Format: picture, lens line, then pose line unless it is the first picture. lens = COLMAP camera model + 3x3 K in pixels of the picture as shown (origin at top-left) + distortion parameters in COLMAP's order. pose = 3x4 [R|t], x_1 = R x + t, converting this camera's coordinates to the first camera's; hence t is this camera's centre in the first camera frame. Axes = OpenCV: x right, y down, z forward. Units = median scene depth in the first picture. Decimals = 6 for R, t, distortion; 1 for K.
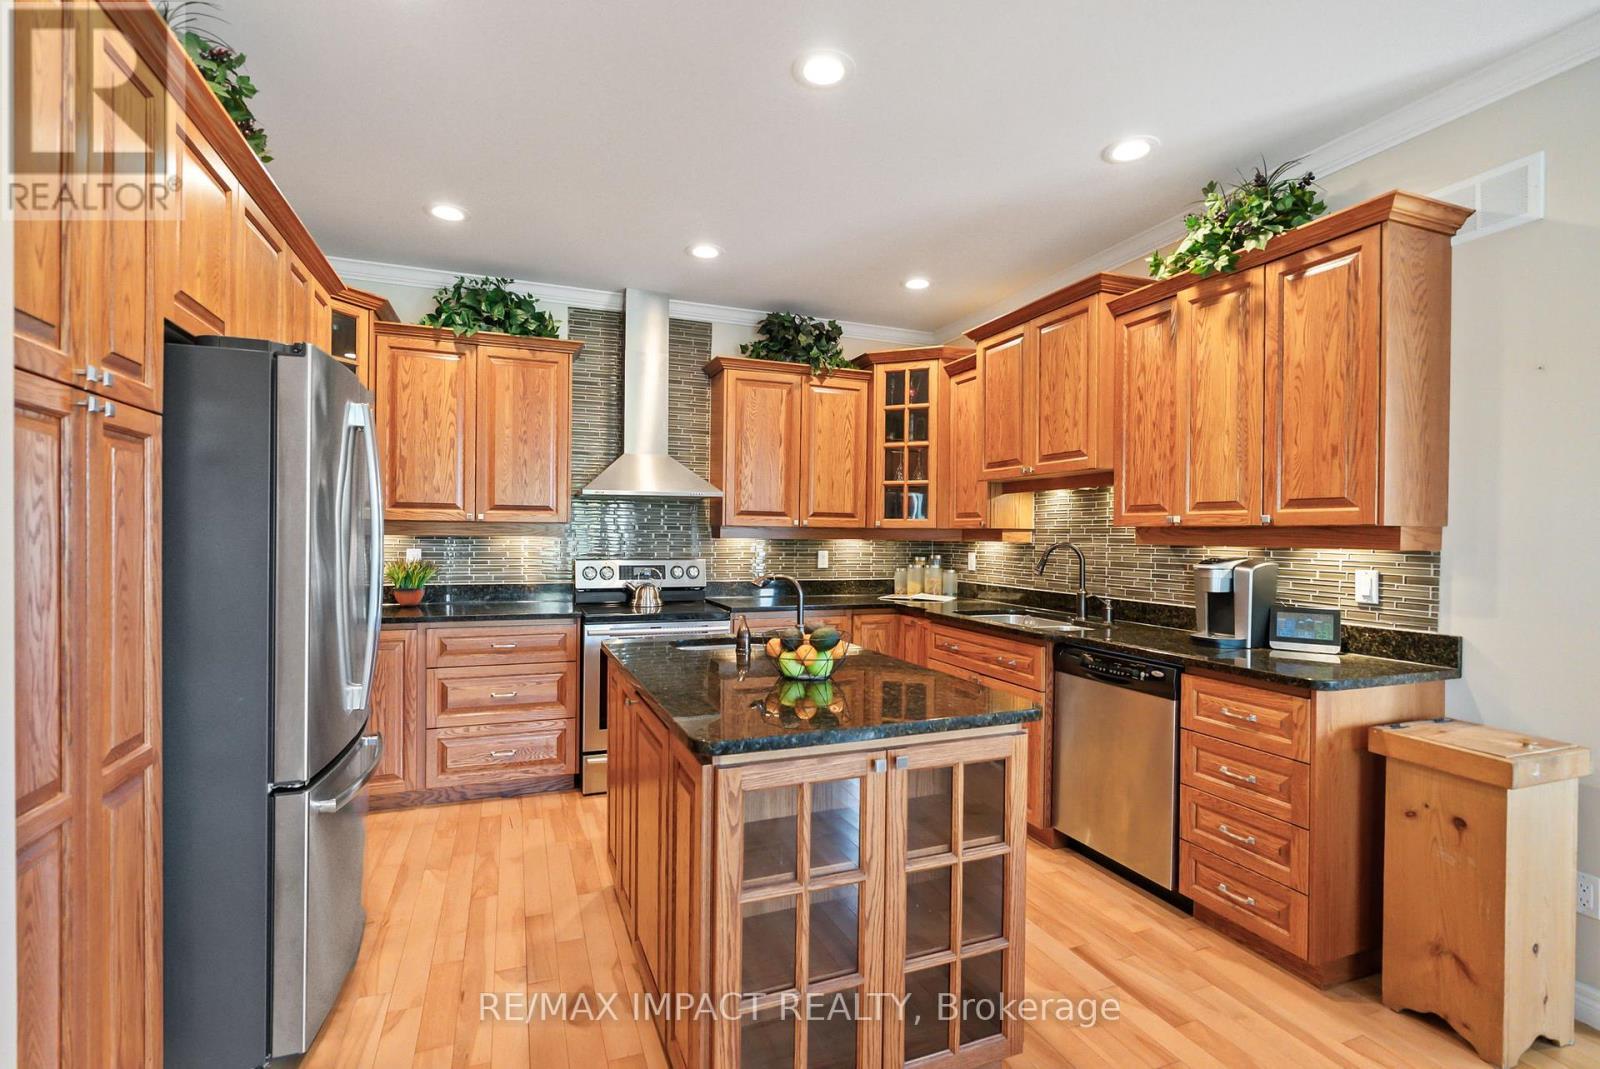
lens RADIAL K [[737.3, 0, 790.4], [0, 737.3, 538.0], [0, 0, 1]] dist [-0.004384, 0.002166]
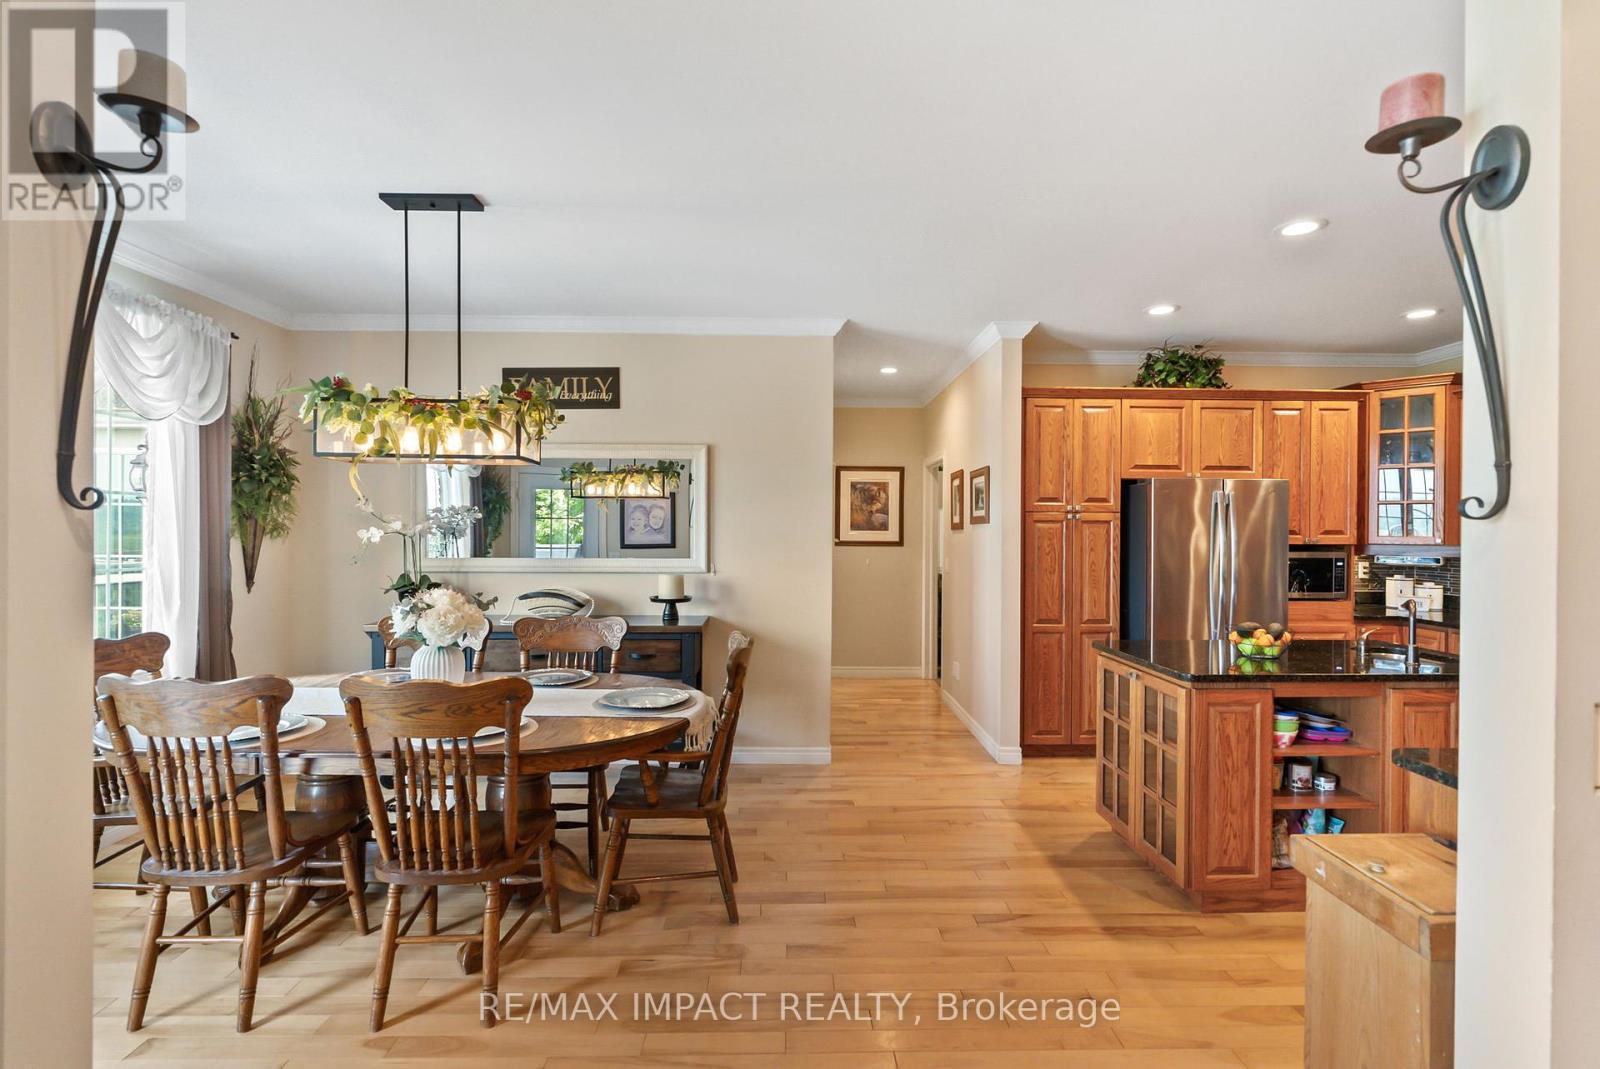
lens RADIAL K [[737.3, 0, 799.6], [0, 737.3, 530.9], [0, 0, 1]] dist [-0.004384, 0.002166]
pose [[-0.342294, -0.008980, -0.939550, 0.894886], [-0.013287, 0.999901, -0.004717, -0.025945], [0.939499, 0.010869, -0.342380, 0.319363]]
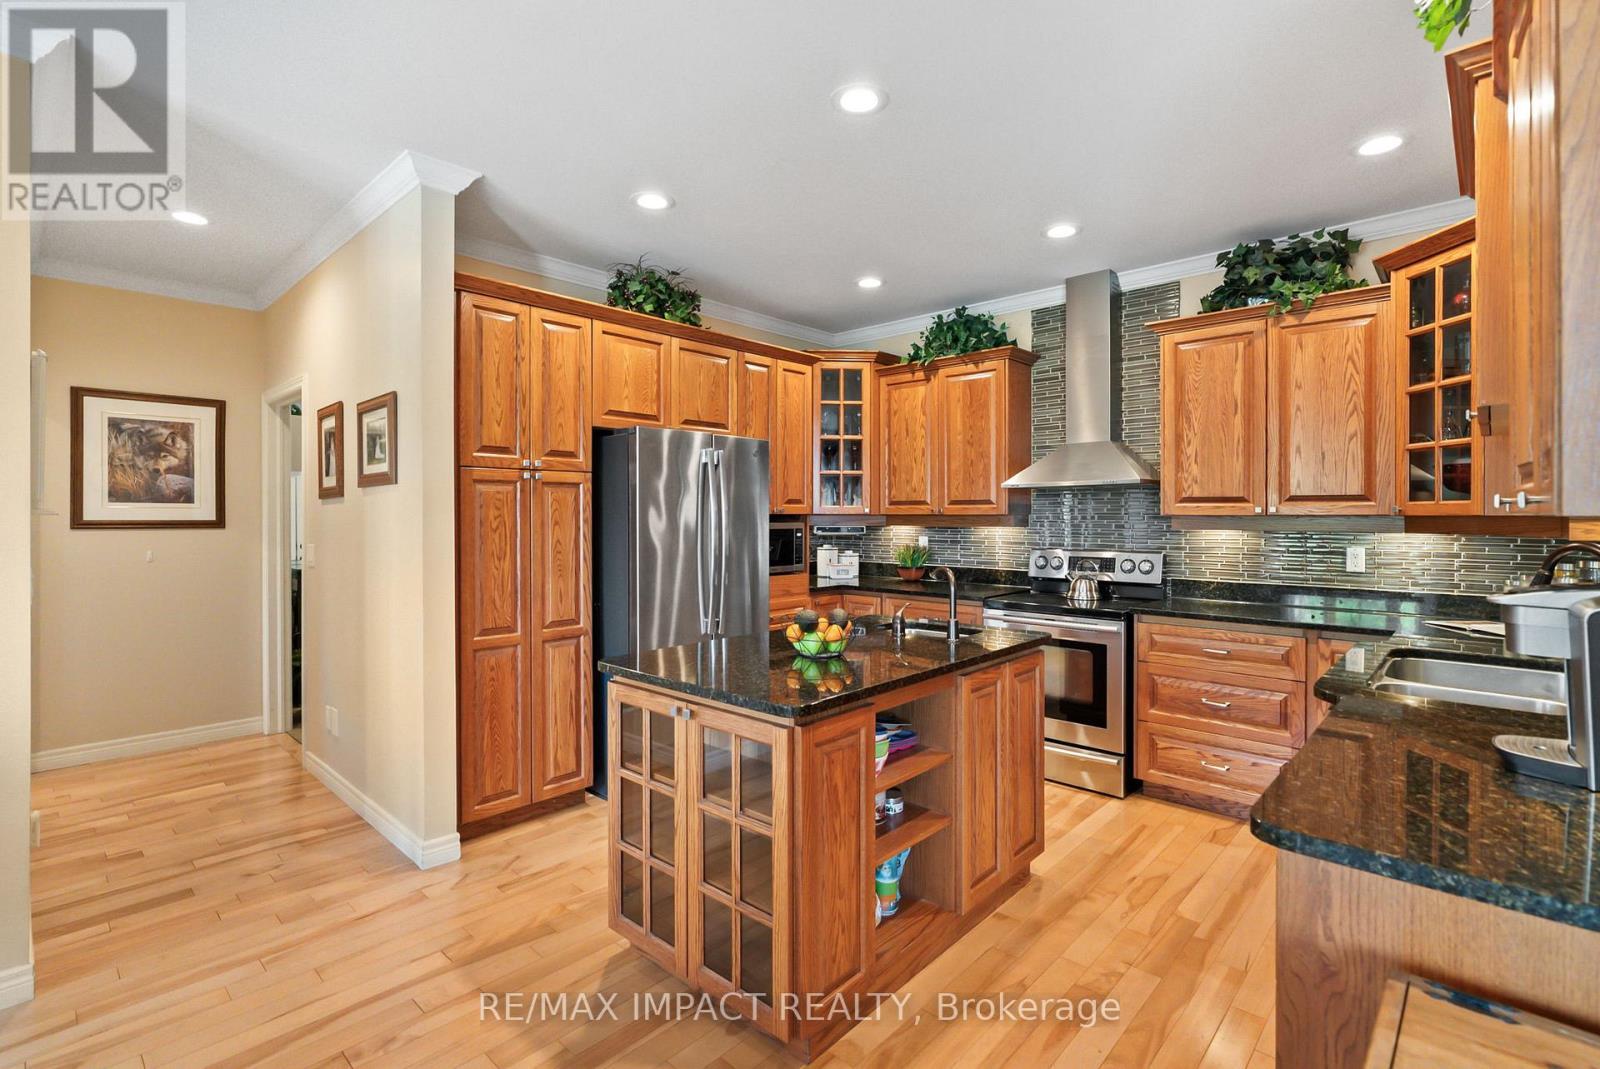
lens RADIAL K [[737.3, 0, 796.7], [0, 737.3, 518.9], [0, 0, 1]] dist [-0.004384, 0.002166]
pose [[0.436488, -0.006596, -0.899686, 0.517843], [0.001315, 0.999977, -0.006694, -0.007316], [0.899709, 0.001739, 0.436487, 0.238312]]
